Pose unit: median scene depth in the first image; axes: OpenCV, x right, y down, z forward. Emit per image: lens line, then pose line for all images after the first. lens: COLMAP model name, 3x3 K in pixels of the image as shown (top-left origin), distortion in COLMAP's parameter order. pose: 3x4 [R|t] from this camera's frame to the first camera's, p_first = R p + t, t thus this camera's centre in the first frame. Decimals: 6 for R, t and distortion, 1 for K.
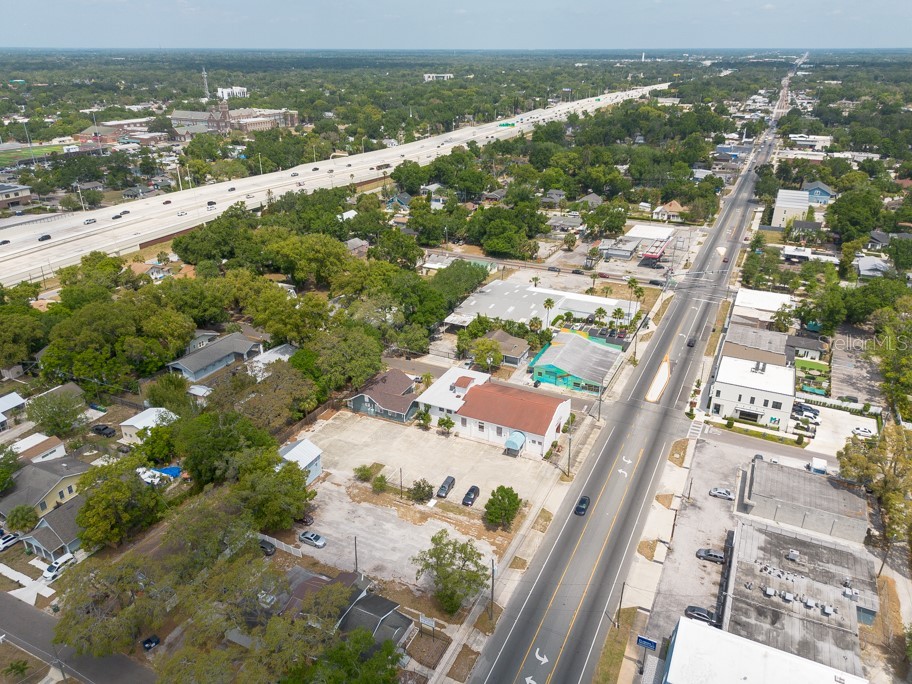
lens RADIAL K [[657.9, 0, 454.6], [0, 657.9, 336.7], [0, 0, 1]] dist [0.071097, -0.068691]
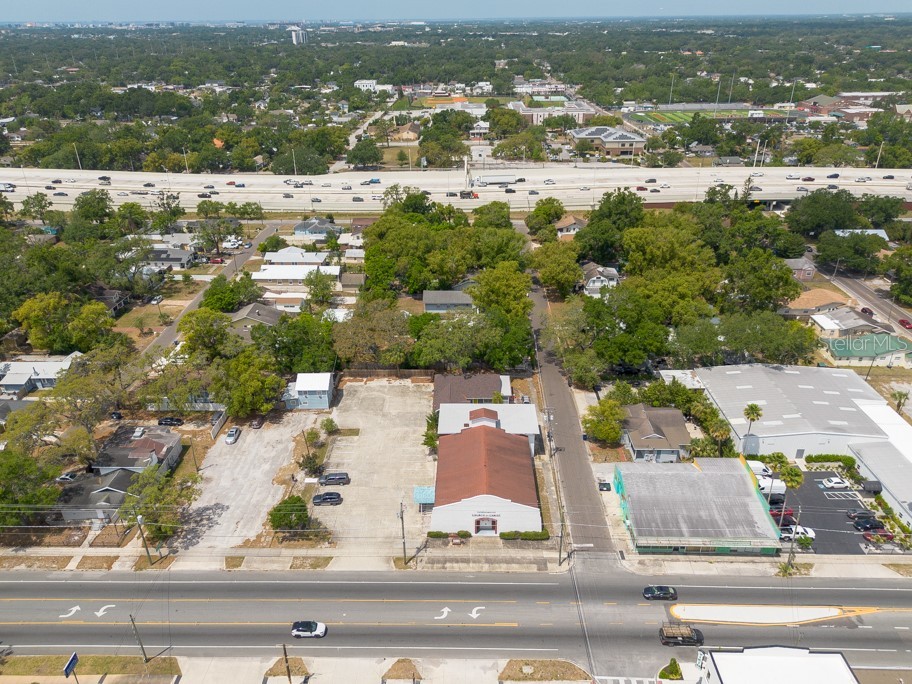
lens RADIAL K [[657.9, 0, 454.2], [0, 657.9, 344.5], [0, 0, 1]] dist [0.072198, -0.076053]
pose [[0.421150, 0.399434, -0.814300, 0.646878], [-0.355525, 0.898657, 0.256938, -0.214395], [0.834407, 0.181295, 0.520478, 0.527344]]
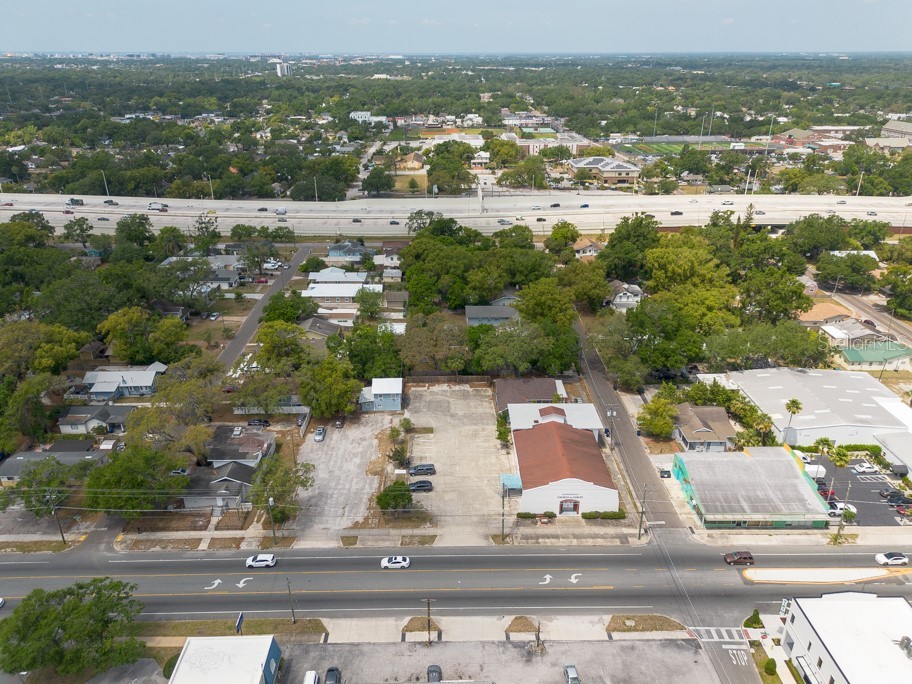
lens RADIAL K [[649.4, 0, 454.0], [0, 649.4, 346.6], [0, 0, 1]] dist [0.073298, -0.075529]
pose [[0.452684, 0.368432, -0.811994, 0.668050], [-0.357974, 0.909128, 0.212936, -0.162513], [0.816659, 0.194280, 0.543437, 0.377282]]
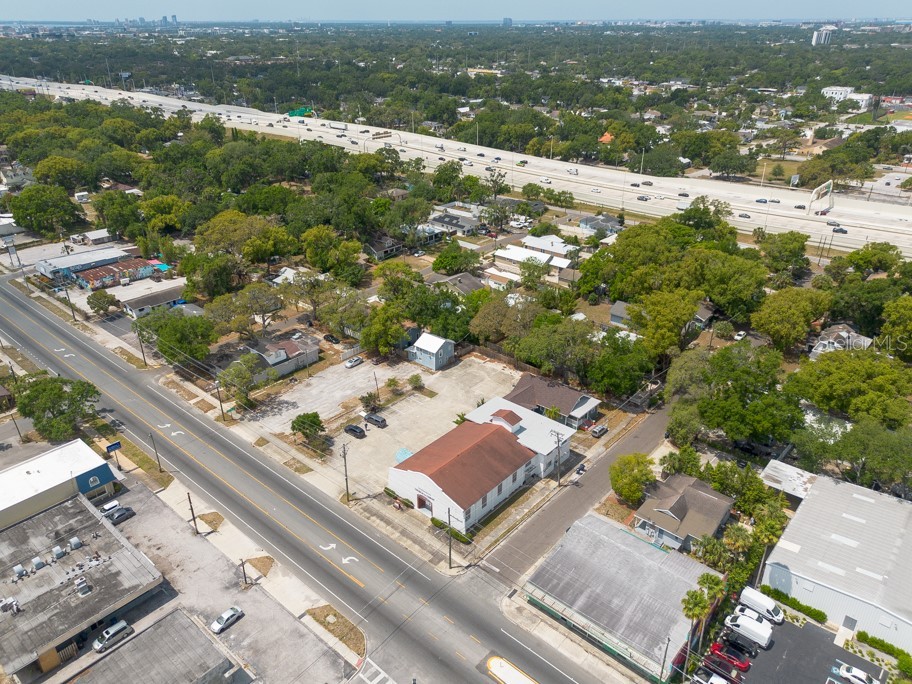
lens RADIAL K [[657.9, 0, 454.6], [0, 657.9, 336.7], [0, 0, 1]] dist [0.071097, -0.068691]
pose [[-0.262207, 0.418775, -0.869410, 0.720046], [-0.386579, 0.779902, 0.492250, -0.398376], [0.884197, 0.465167, -0.042606, 0.941686]]
